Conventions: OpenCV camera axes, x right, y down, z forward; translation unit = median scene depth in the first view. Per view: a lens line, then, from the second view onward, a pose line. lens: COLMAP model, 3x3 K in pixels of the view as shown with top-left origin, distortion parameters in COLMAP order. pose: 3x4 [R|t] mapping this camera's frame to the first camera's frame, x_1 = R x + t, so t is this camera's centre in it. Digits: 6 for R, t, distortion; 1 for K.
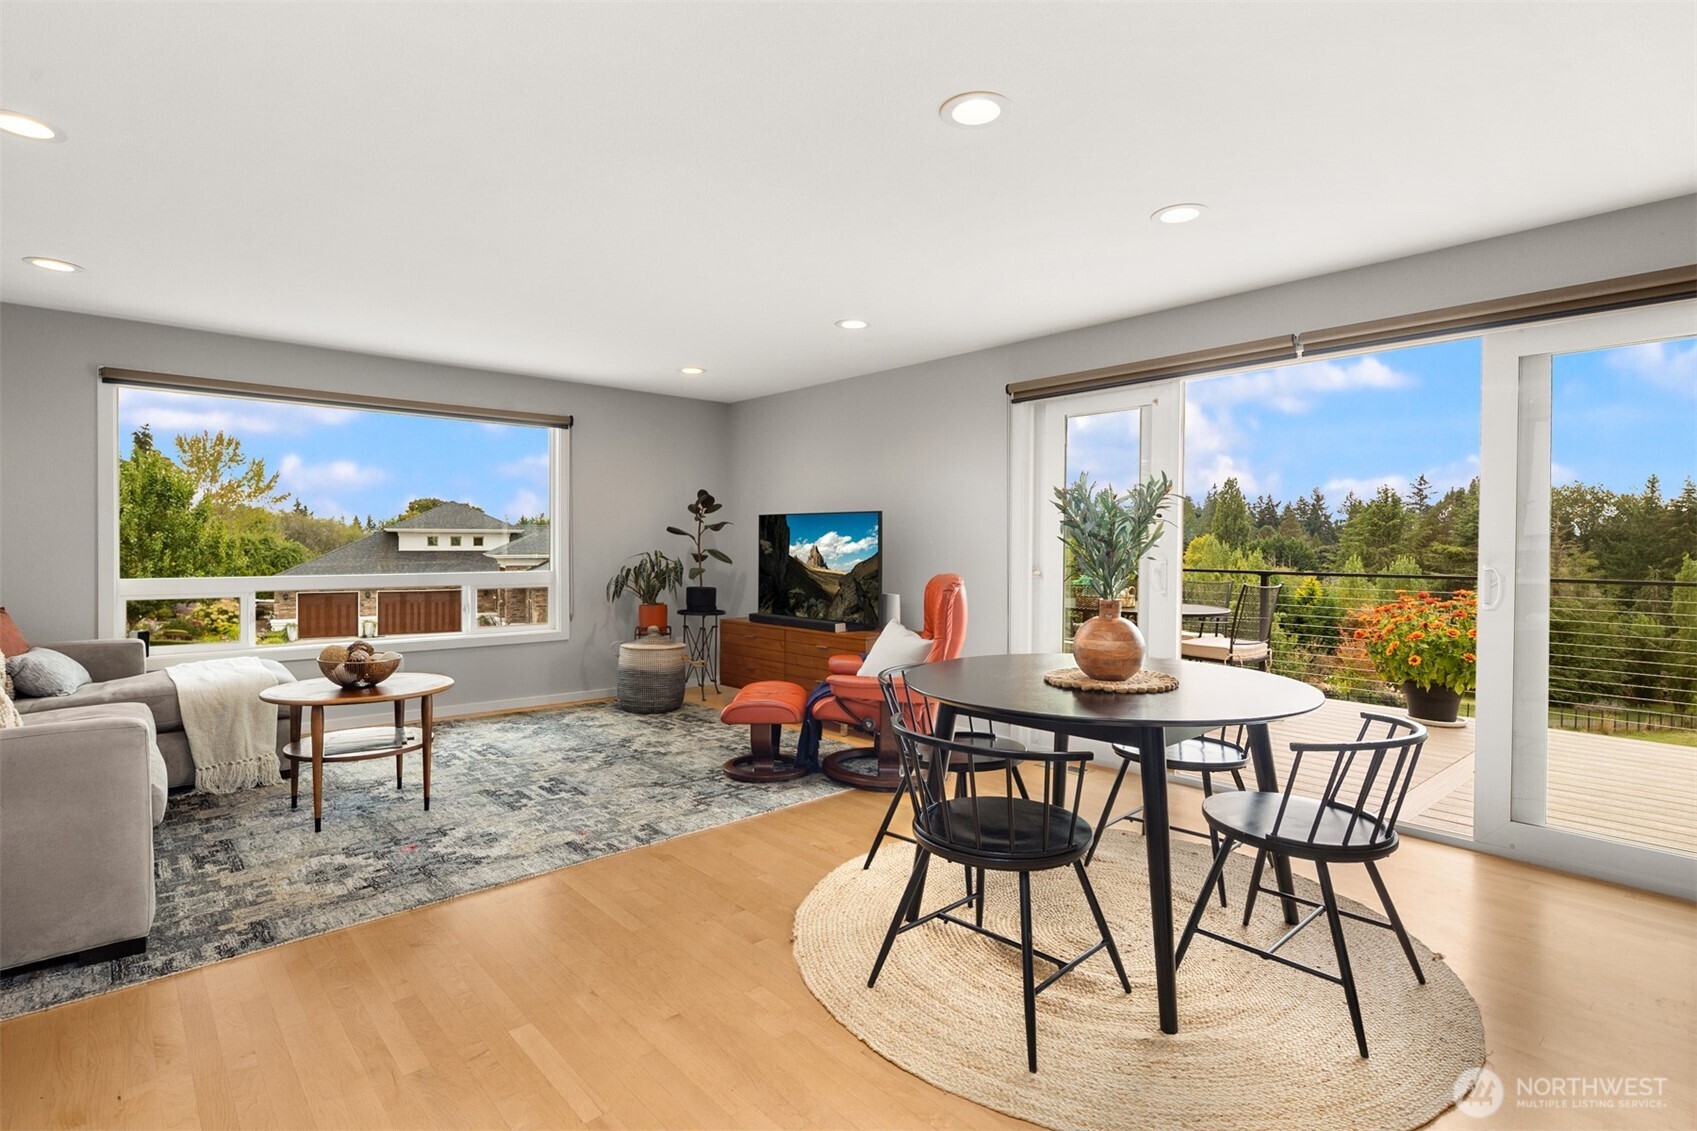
lens RADIAL K [[843.1, 0, 851.6], [0, 843.1, 552.7], [0, 0, 1]] dist [-0.002553, -0.001020]
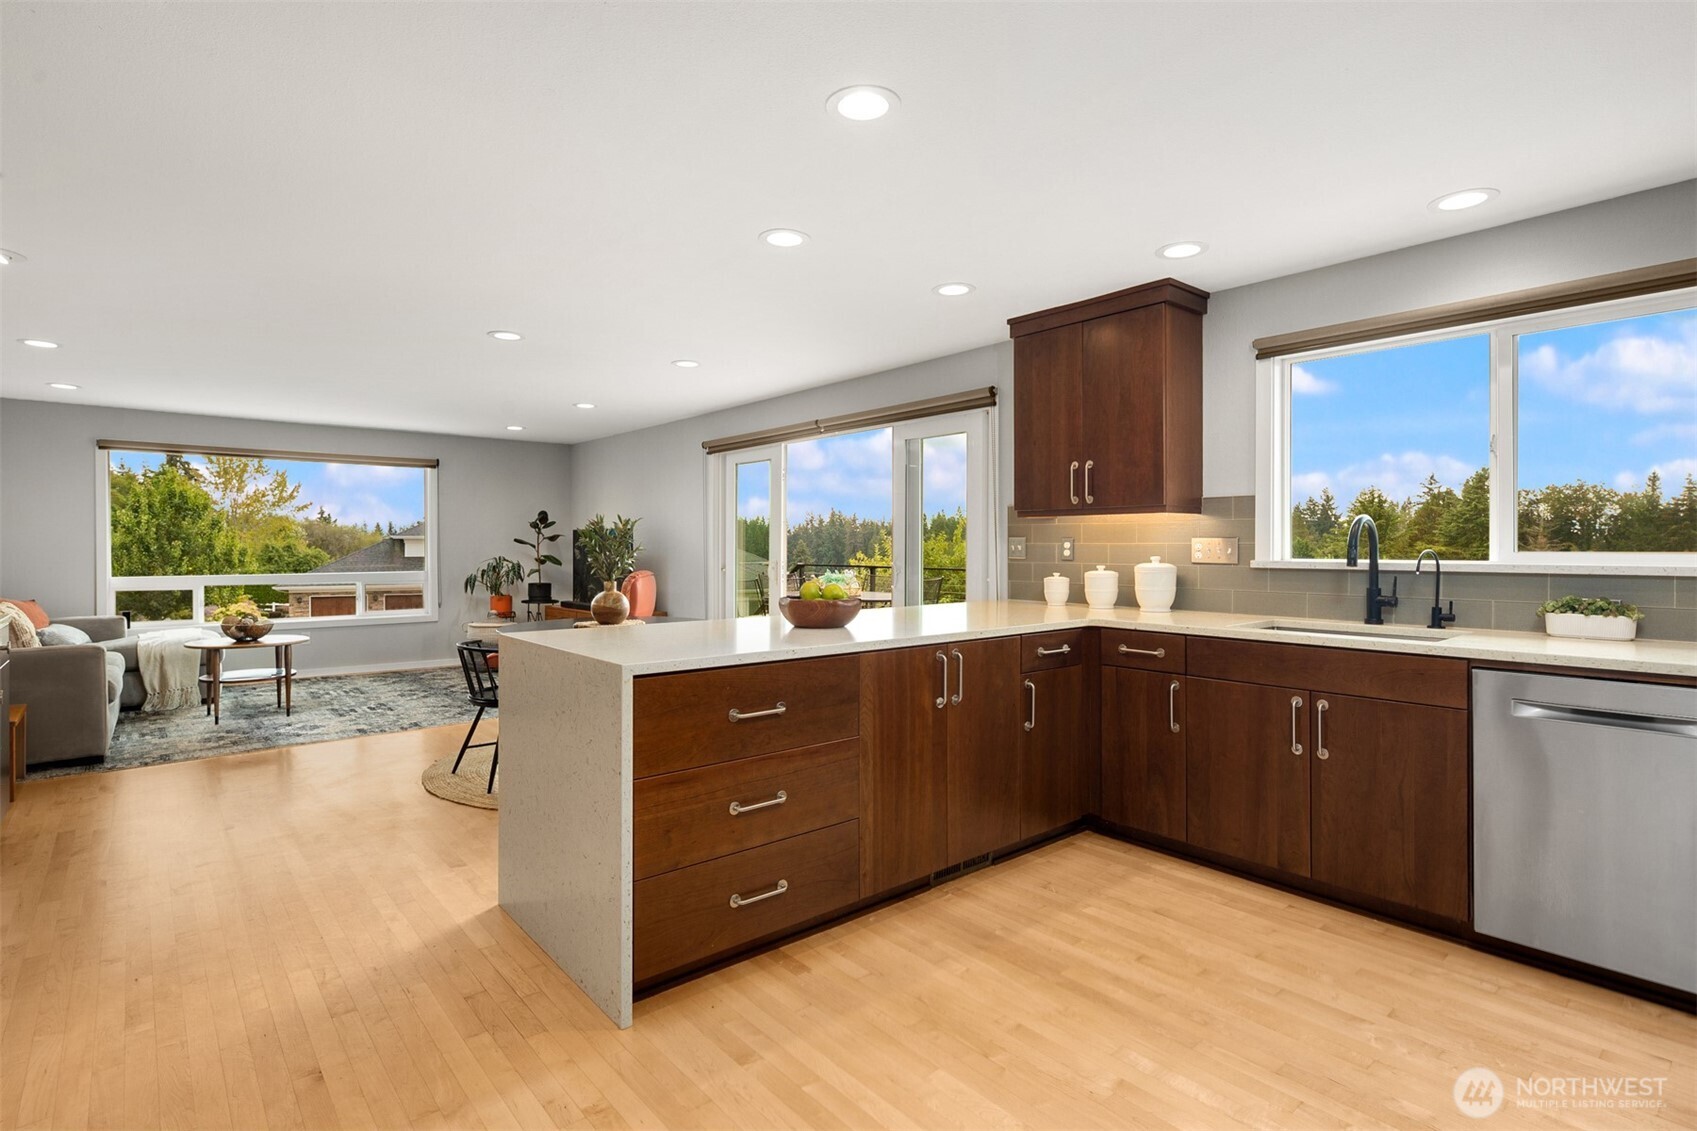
lens RADIAL K [[830.4, 0, 850.0], [0, 830.4, 556.7], [0, 0, 1]] dist [-0.008398, -0.000488]
pose [[0.999845, -0.006040, -0.016525, 0.425128], [0.006059, 0.999981, 0.001104, 0.000486], [0.016518, -0.001204, 0.999863, -0.405935]]
